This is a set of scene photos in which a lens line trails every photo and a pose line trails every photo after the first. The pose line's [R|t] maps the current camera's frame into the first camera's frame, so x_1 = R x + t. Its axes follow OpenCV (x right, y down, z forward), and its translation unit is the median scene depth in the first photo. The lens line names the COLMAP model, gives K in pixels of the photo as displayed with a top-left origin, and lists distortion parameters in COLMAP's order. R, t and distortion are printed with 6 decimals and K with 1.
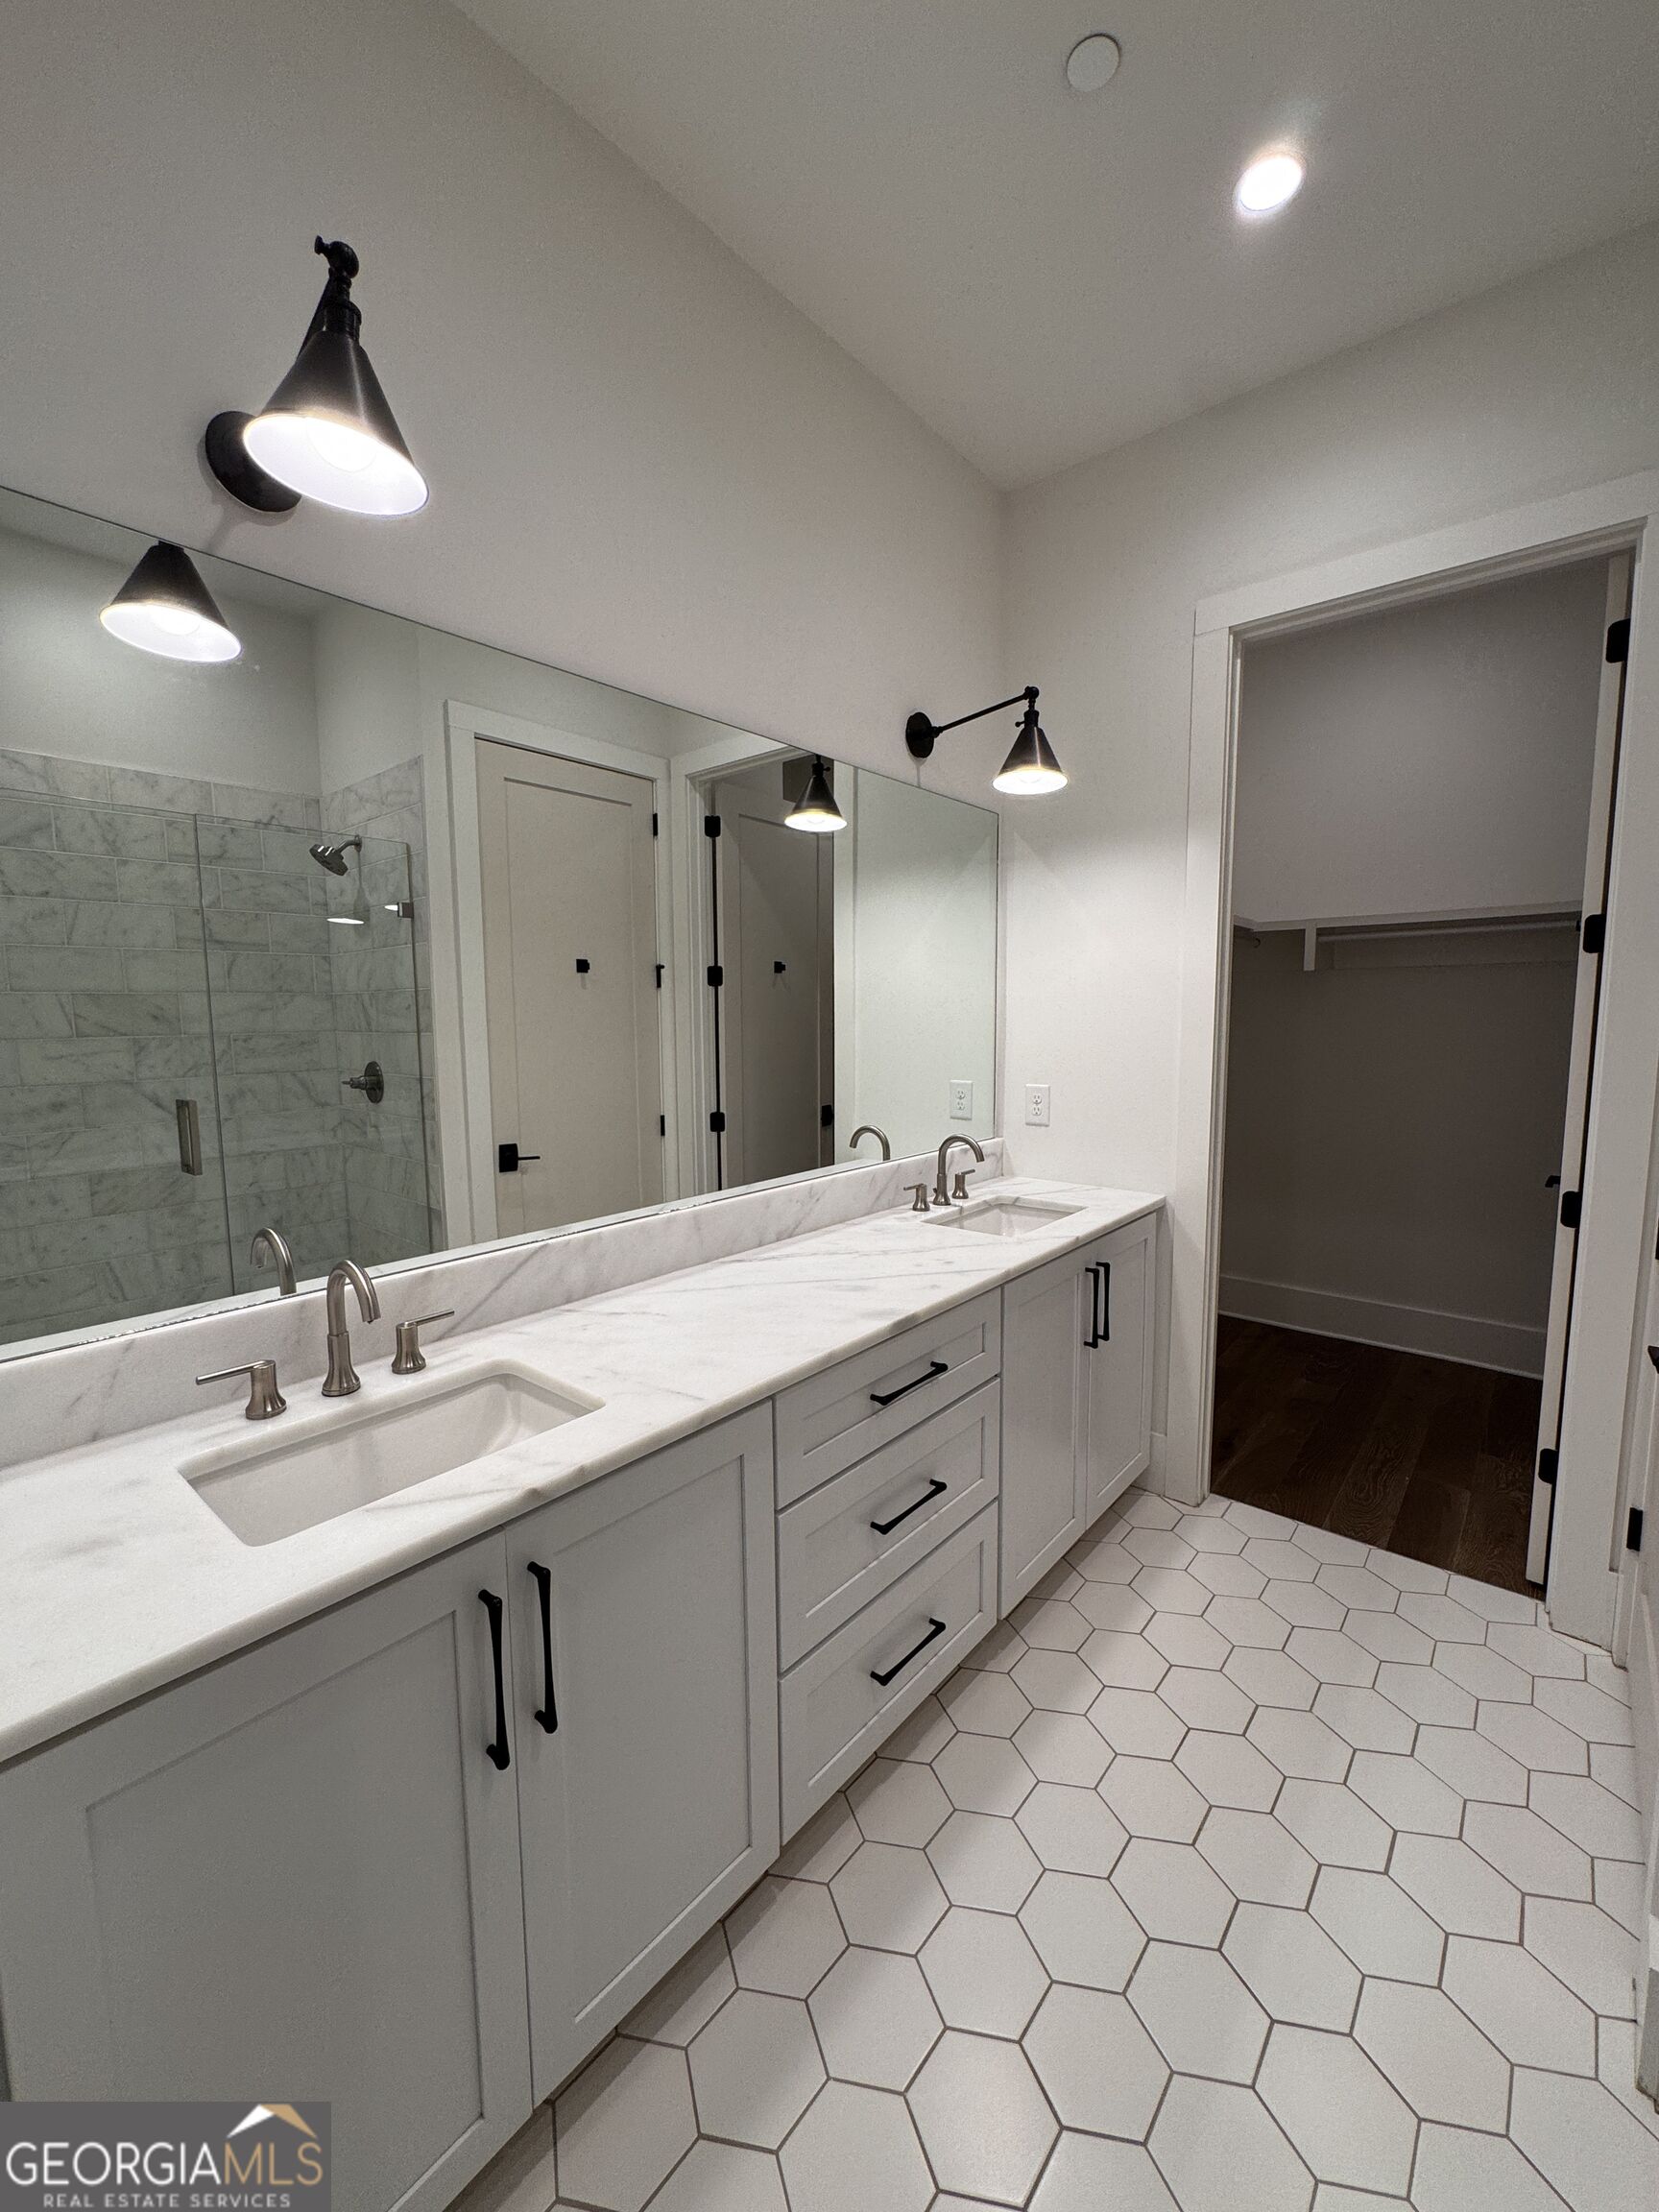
lens RADIAL K [[888.4, 0, 832.5], [0, 888.4, 1102.2], [0, 0, 1]] dist [-0.006291, 0.001109]
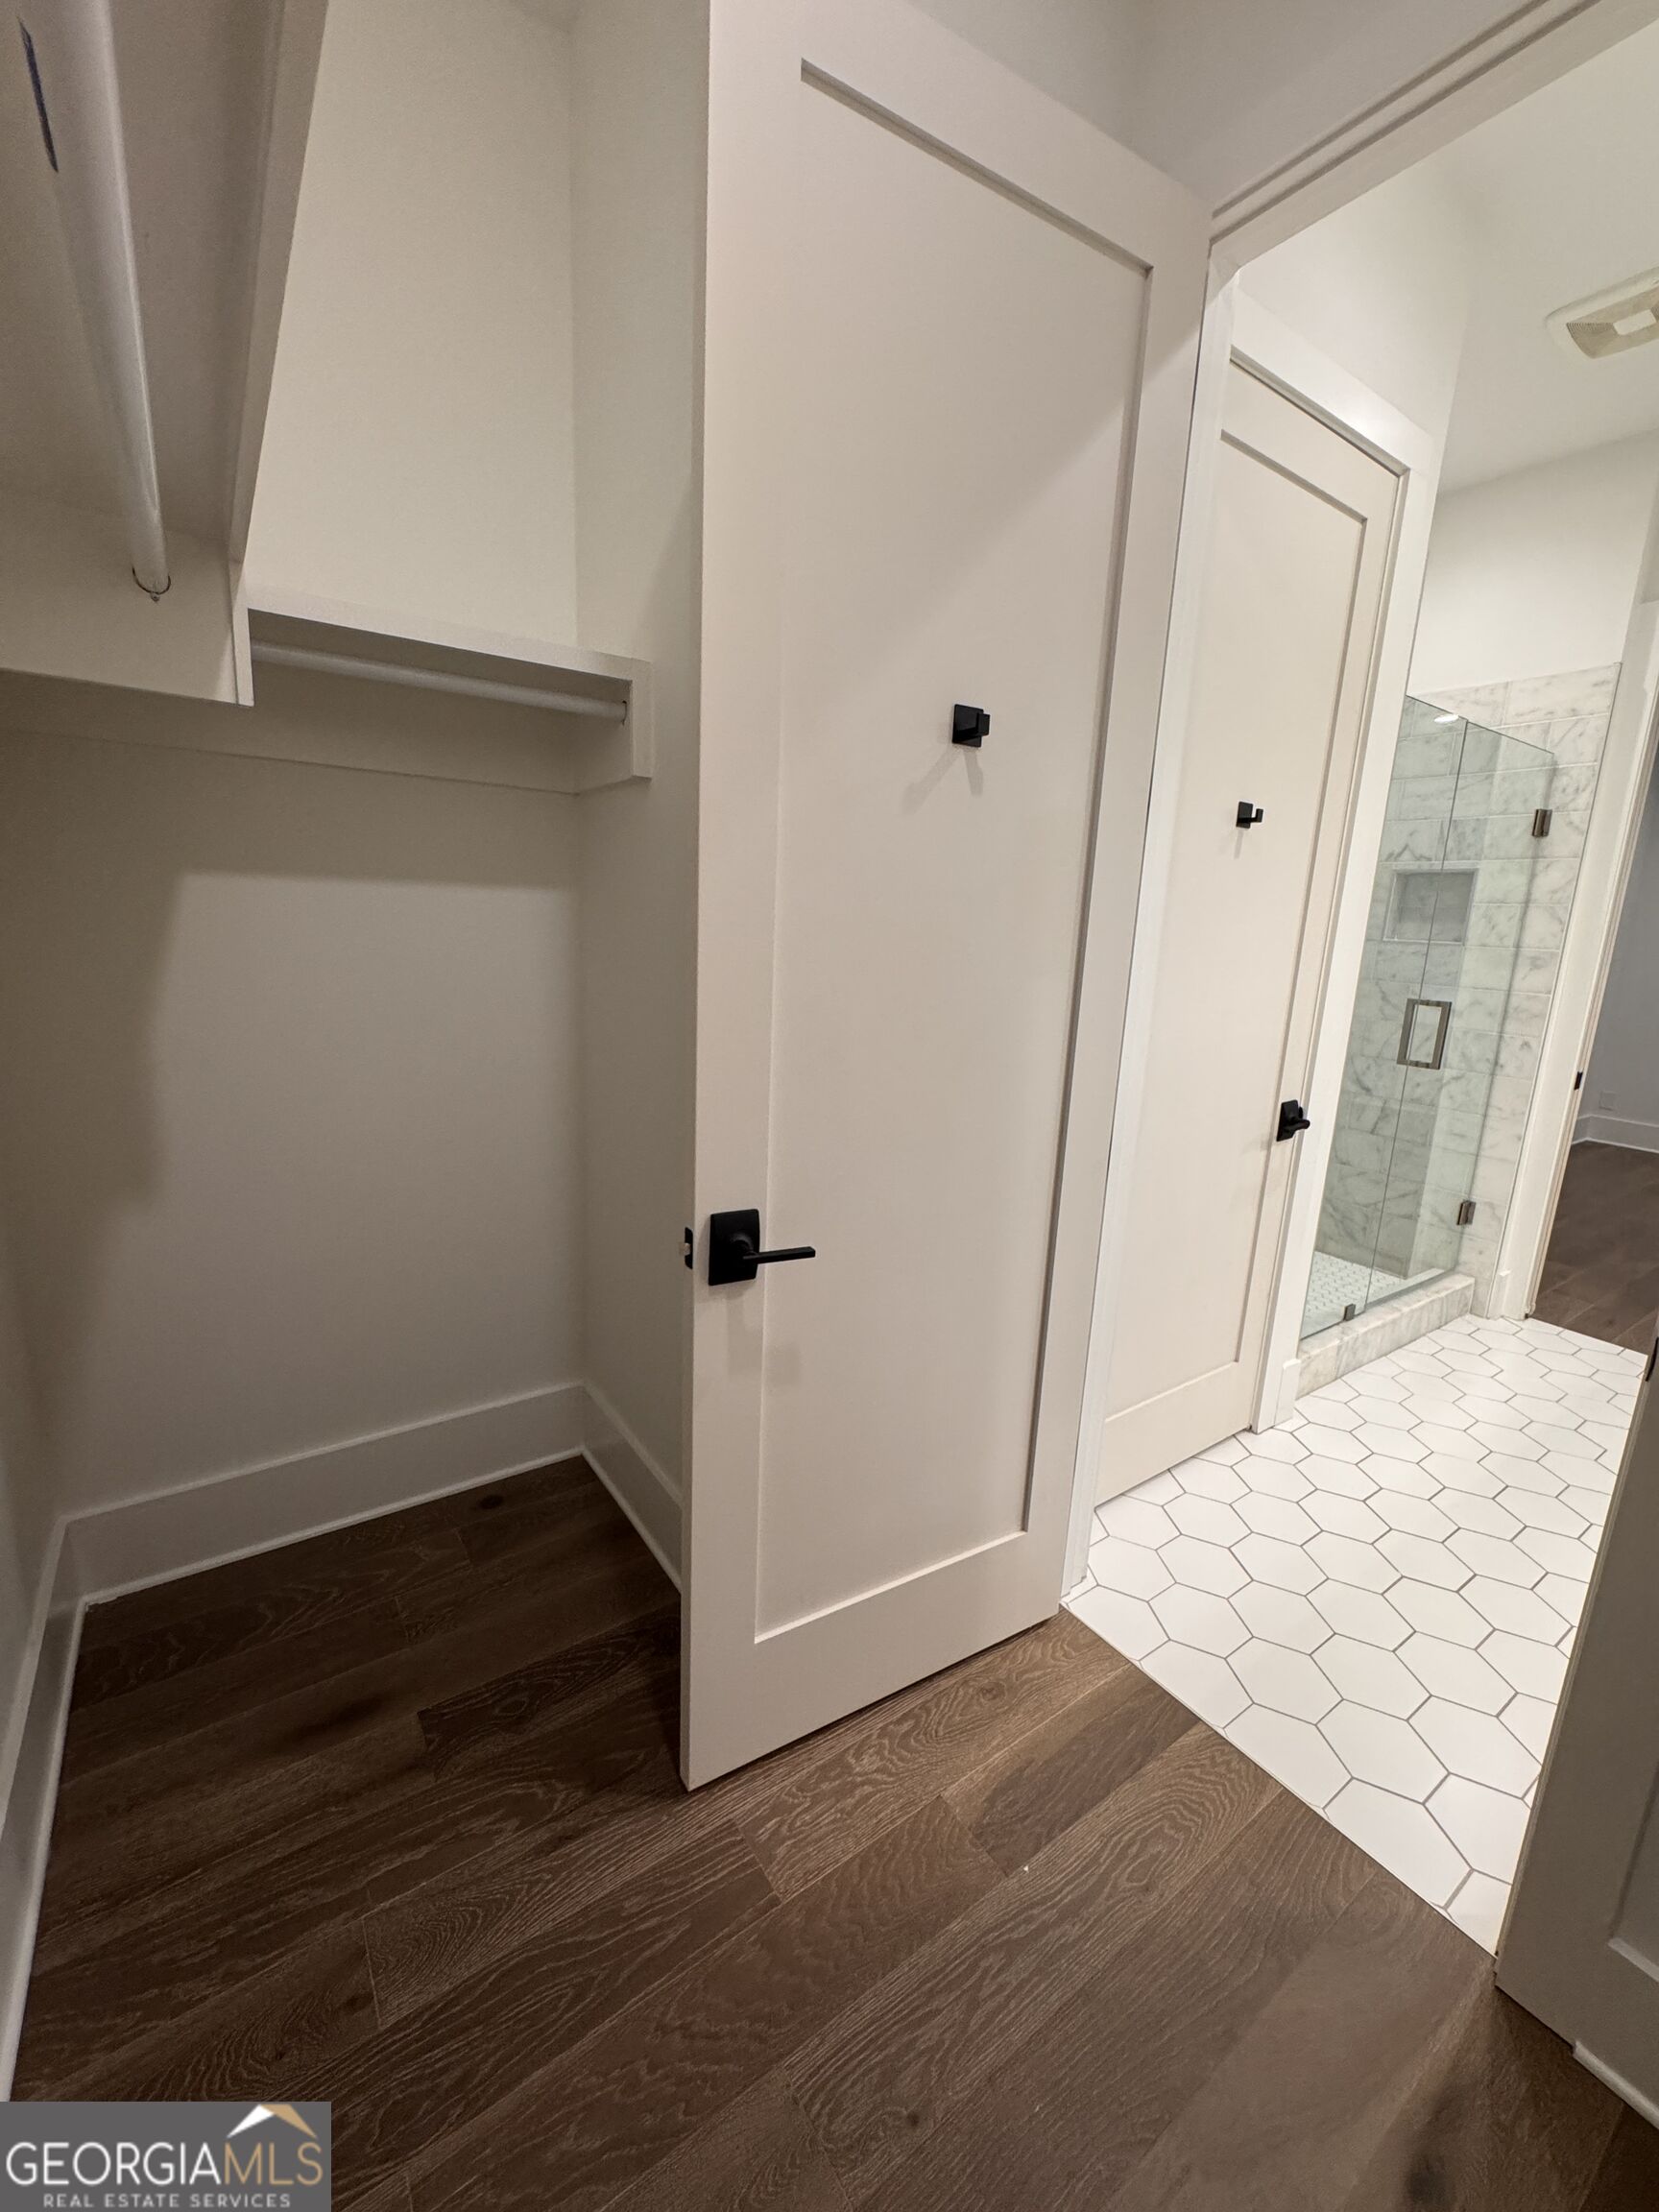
lens RADIAL K [[888.4, 0, 823.9], [0, 888.4, 1100.1], [0, 0, 1]] dist [-0.006291, 0.001109]
pose [[-0.961708, -0.087621, 0.259693, 0.835620], [-0.004749, 0.952705, 0.303859, -0.163543], [-0.274035, 0.290990, -0.916640, 1.701889]]
